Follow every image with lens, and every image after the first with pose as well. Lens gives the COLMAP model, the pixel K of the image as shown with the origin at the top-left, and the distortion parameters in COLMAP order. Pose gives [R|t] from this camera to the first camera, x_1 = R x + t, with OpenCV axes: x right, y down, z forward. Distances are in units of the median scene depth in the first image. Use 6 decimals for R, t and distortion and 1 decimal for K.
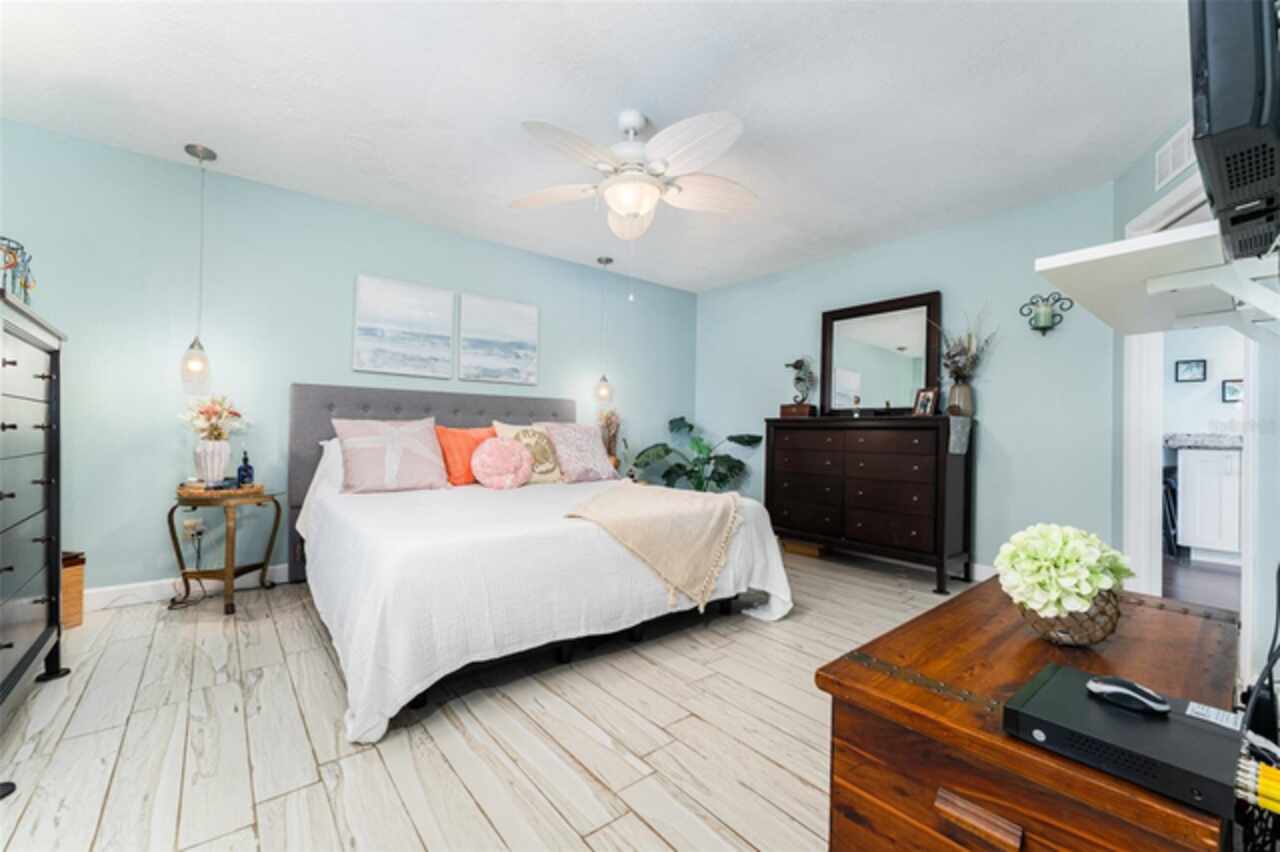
lens RADIAL K [[516.1, 0, 640.0], [0, 516.1, 426.0], [0, 0, 1]] dist [-0.037533, 0.000002]
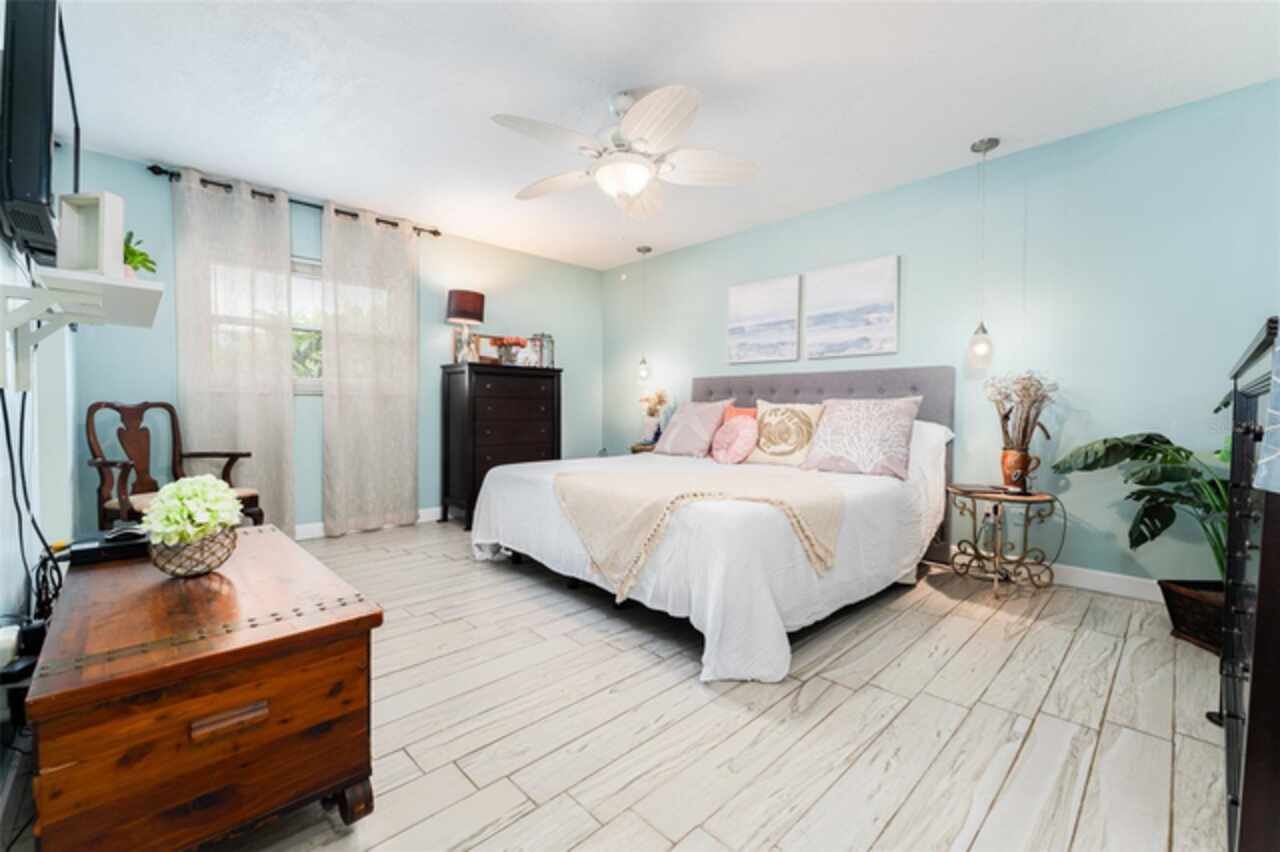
lens RADIAL K [[523.7, 0, 640.0], [0, 523.7, 426.0], [0, 0, 1]] dist [-0.000242, -0.000034]
pose [[0.076961, 0.027571, -0.996653, 0.693330], [0.015805, 0.999458, 0.028869, 0.006577], [0.996909, -0.017974, 0.076484, 0.626786]]
